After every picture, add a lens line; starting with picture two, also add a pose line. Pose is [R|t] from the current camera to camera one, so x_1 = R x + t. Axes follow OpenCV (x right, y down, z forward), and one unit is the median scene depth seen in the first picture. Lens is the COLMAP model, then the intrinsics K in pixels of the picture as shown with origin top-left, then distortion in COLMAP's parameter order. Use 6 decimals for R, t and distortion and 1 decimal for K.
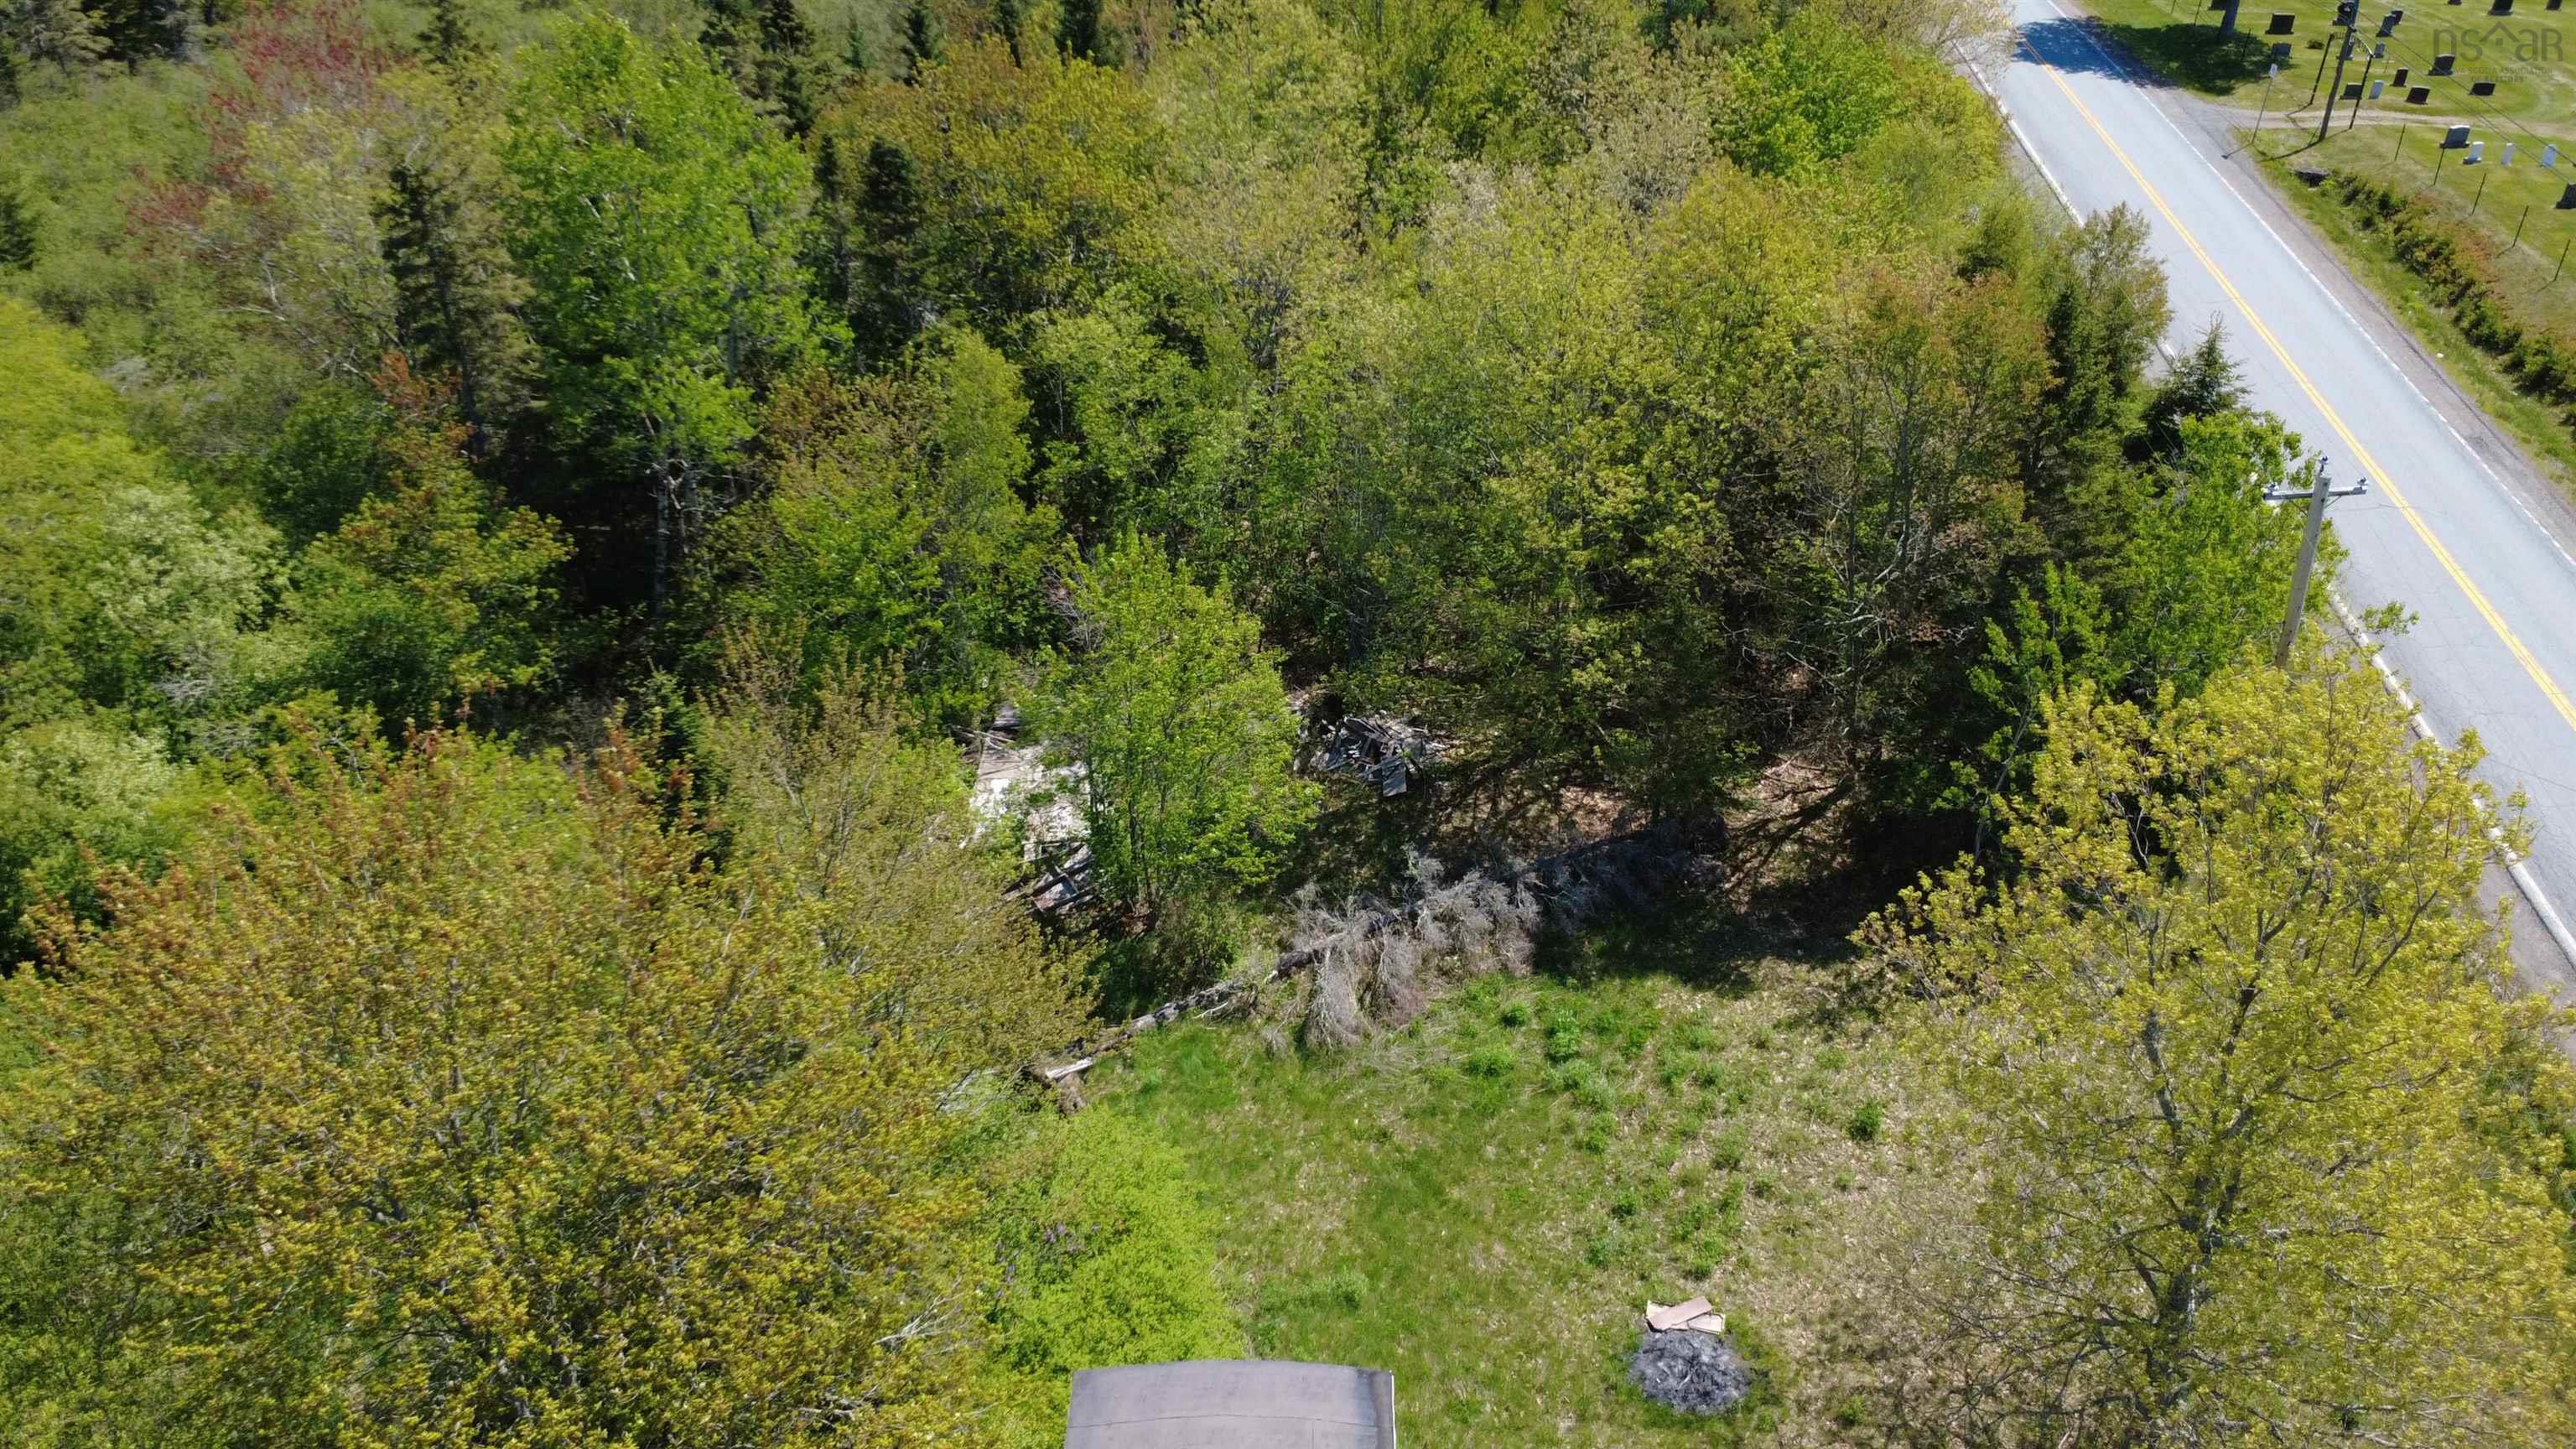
lens RADIAL K [[1885.6, 0, 1286.3], [0, 1885.6, 728.3], [0, 0, 1]] dist [-0.004980, -0.001330]
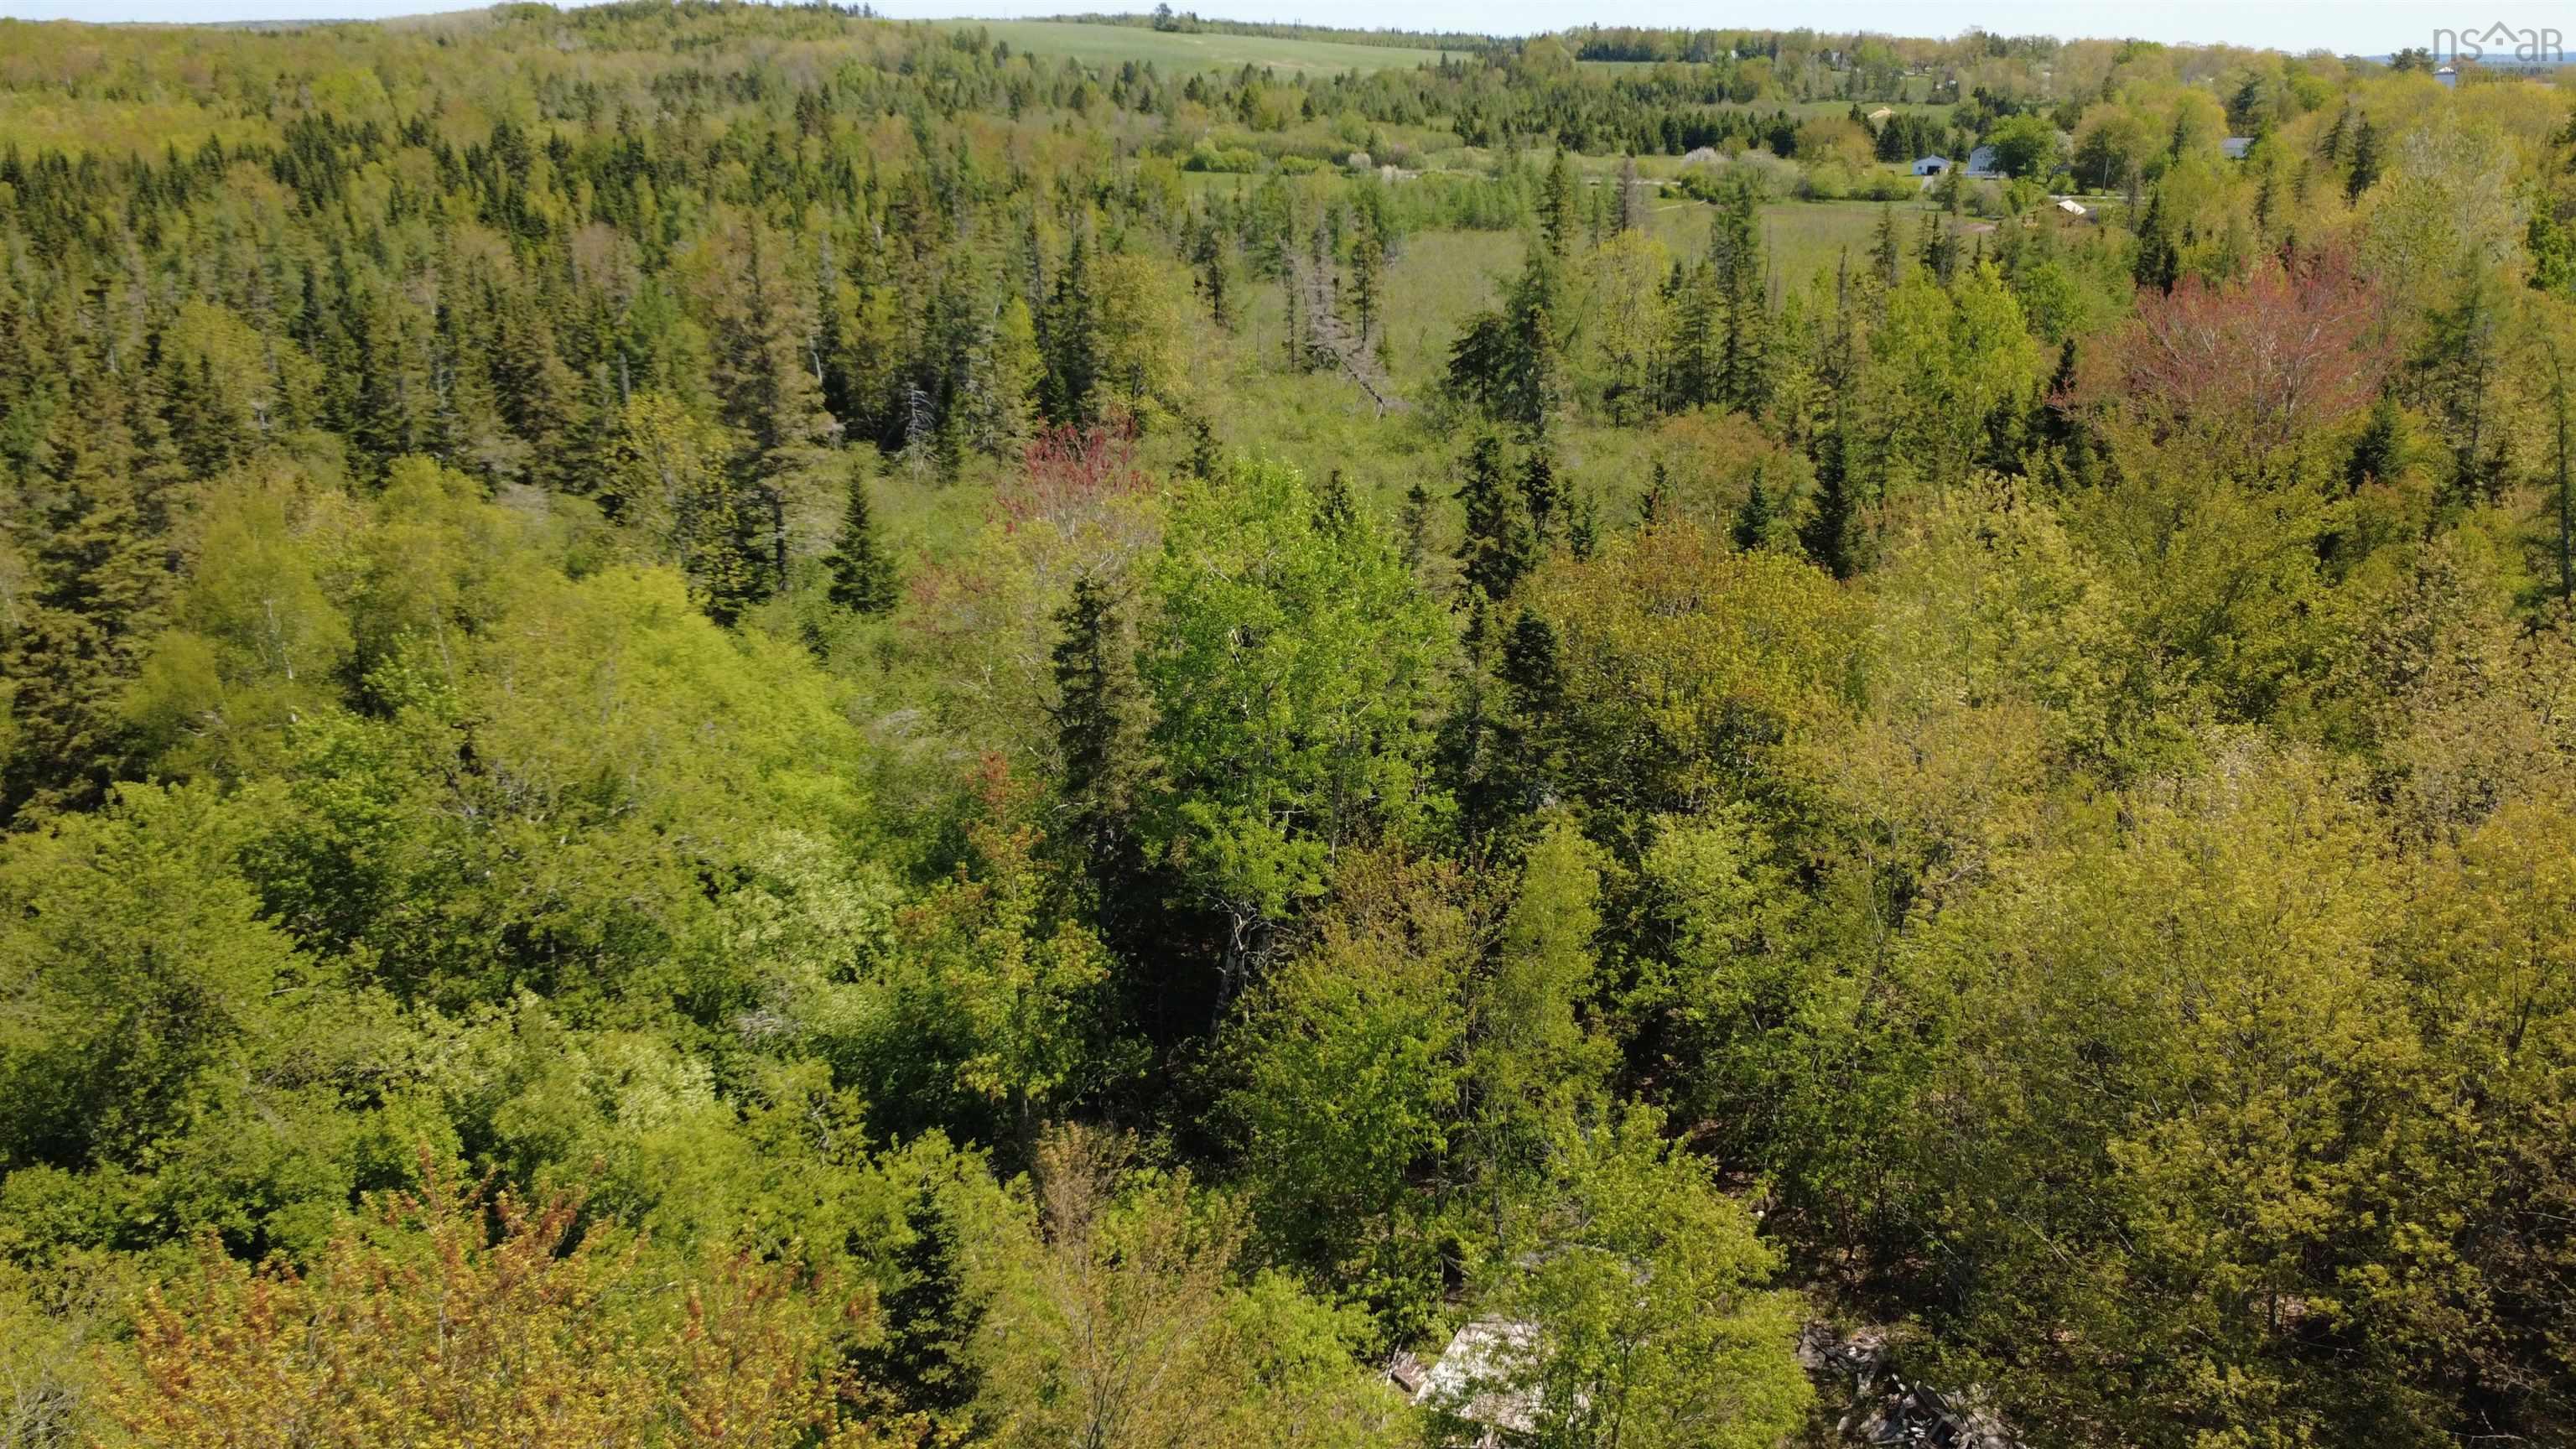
lens RADIAL K [[1885.6, 0, 1282.3], [0, 1885.6, 731.3], [0, 0, 1]] dist [-0.004980, -0.001330]
pose [[0.889849, 0.153062, -0.429815, 0.093576], [-0.247094, 0.953610, -0.171969, -0.064500], [0.383554, 0.259231, 0.886389, 0.133007]]
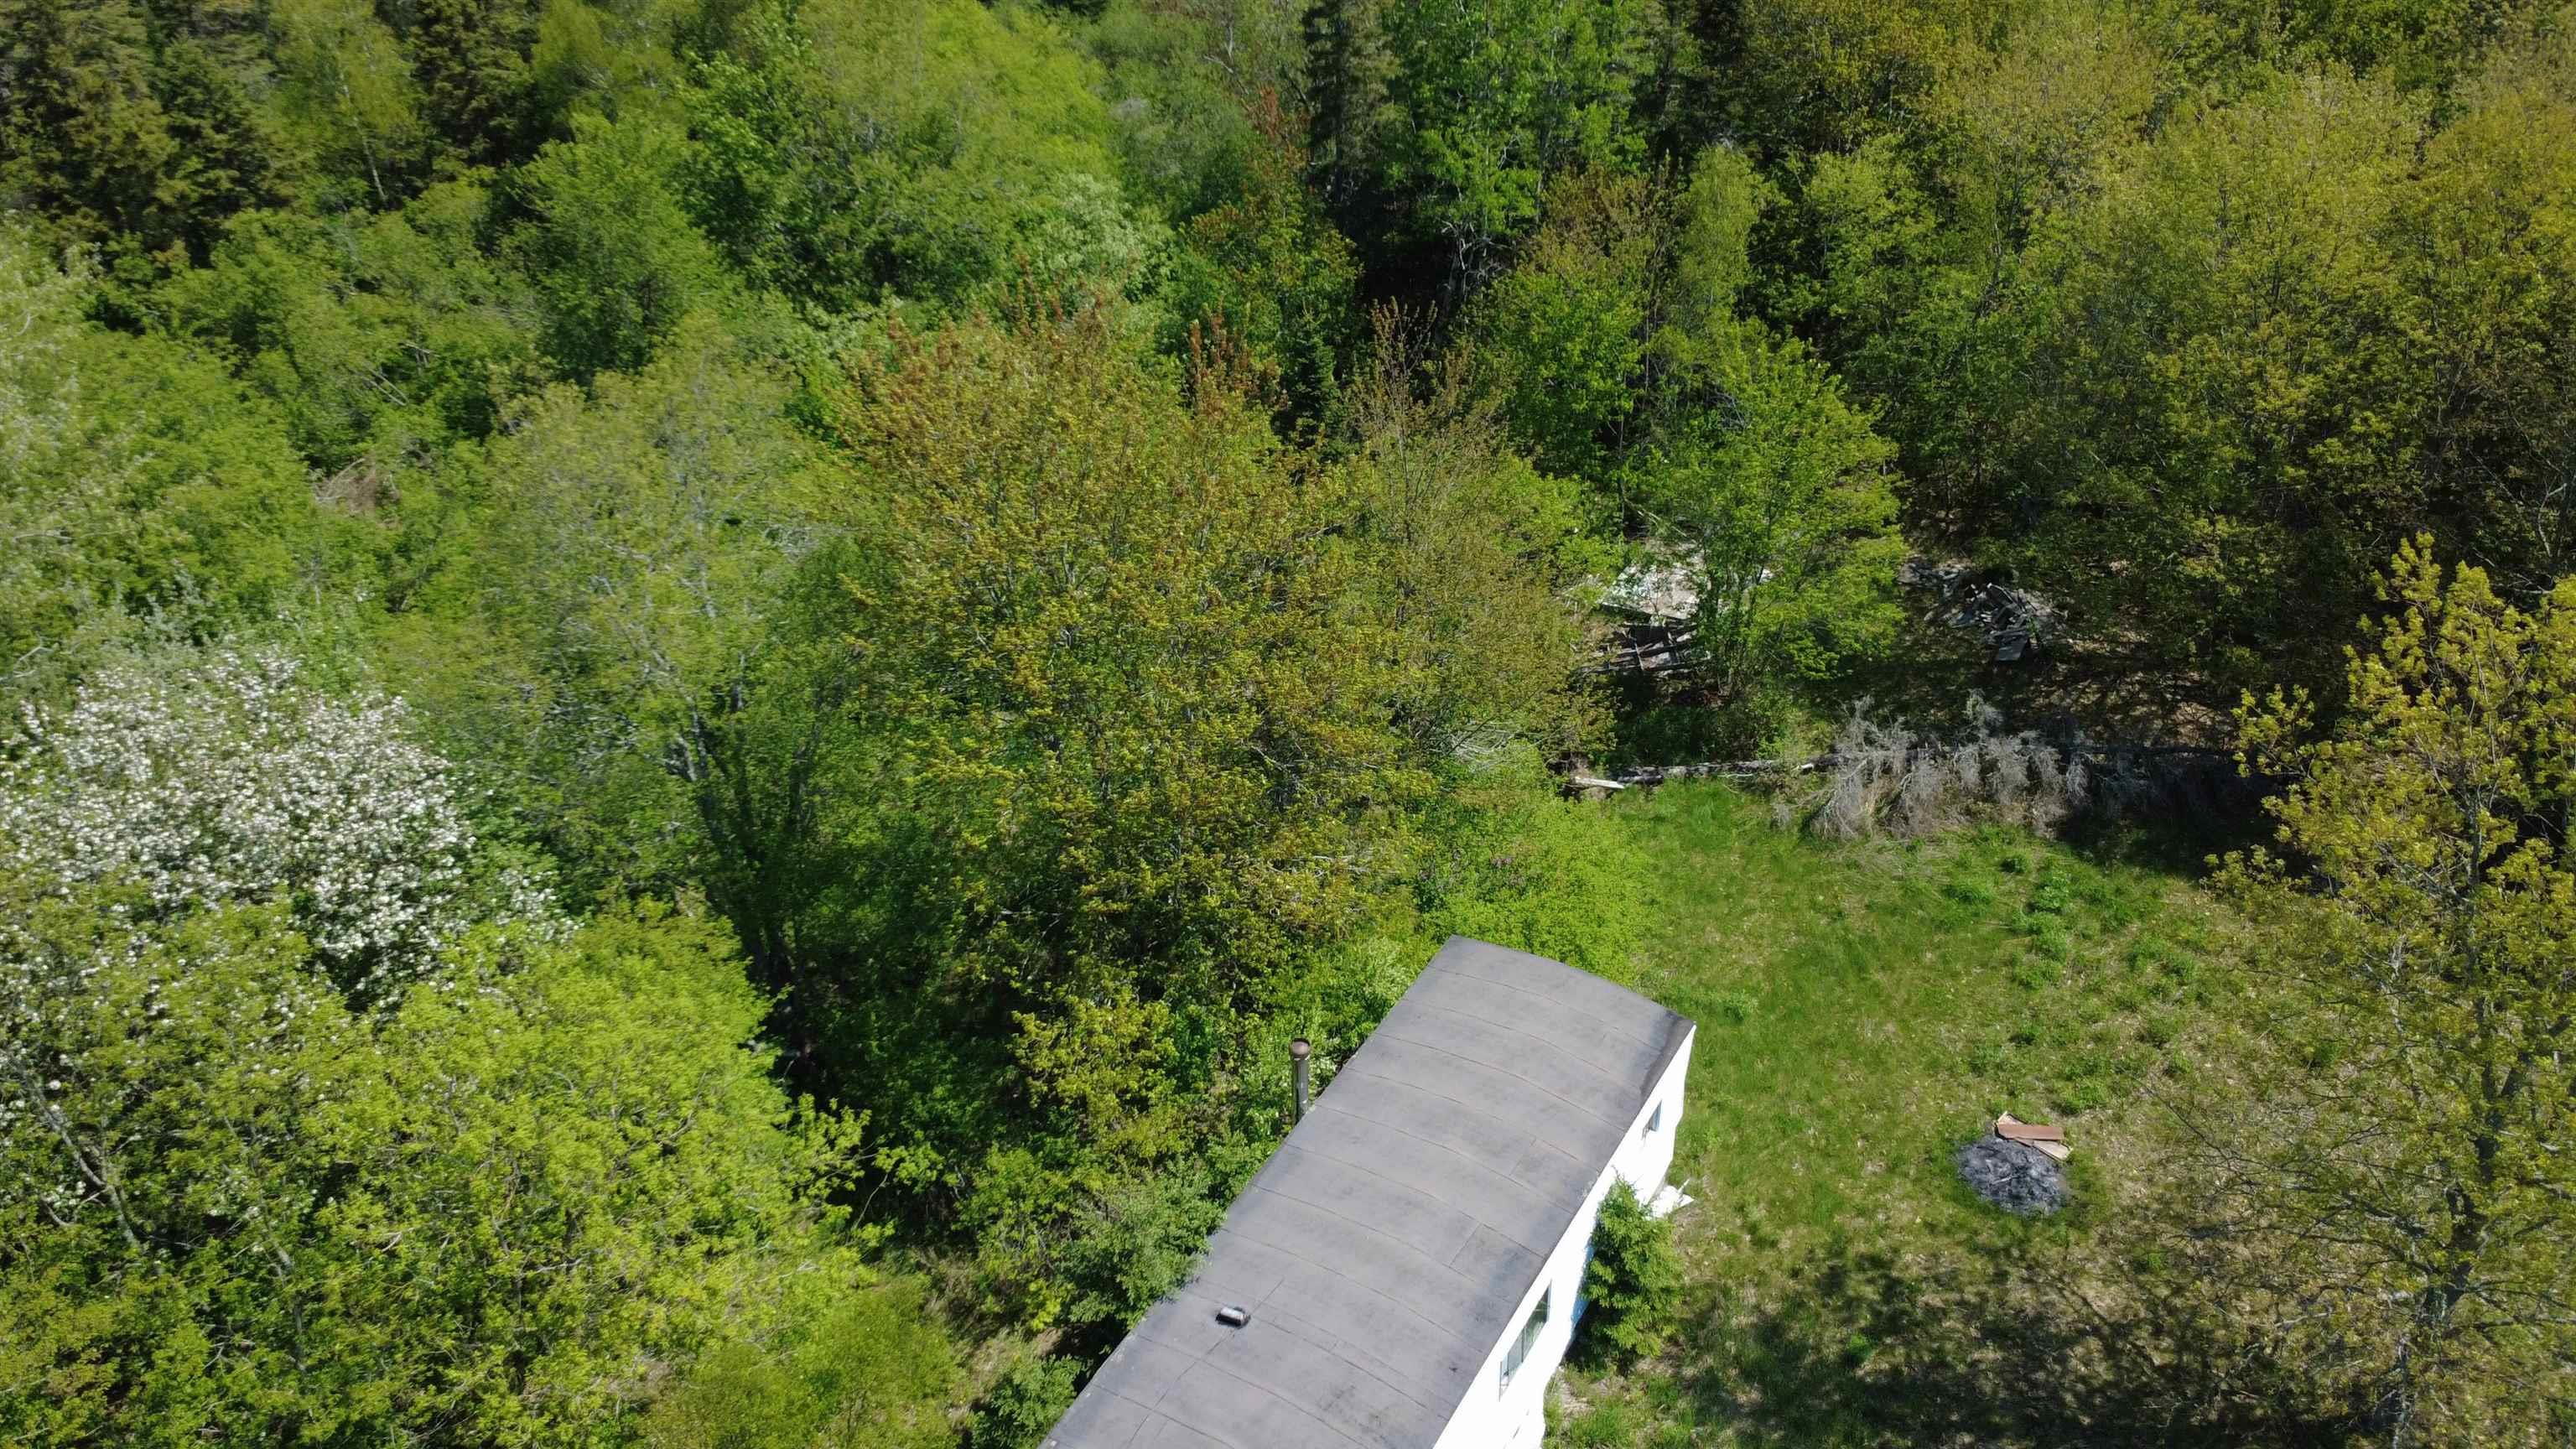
lens RADIAL K [[1885.6, 0, 1290.9], [0, 1885.6, 726.9], [0, 0, 1]] dist [-0.004980, -0.001330]
pose [[0.860923, 0.280494, -0.424422, 0.164476], [-0.261566, 0.959608, 0.103613, 0.063944], [0.436342, 0.021812, 0.899517, -0.093061]]
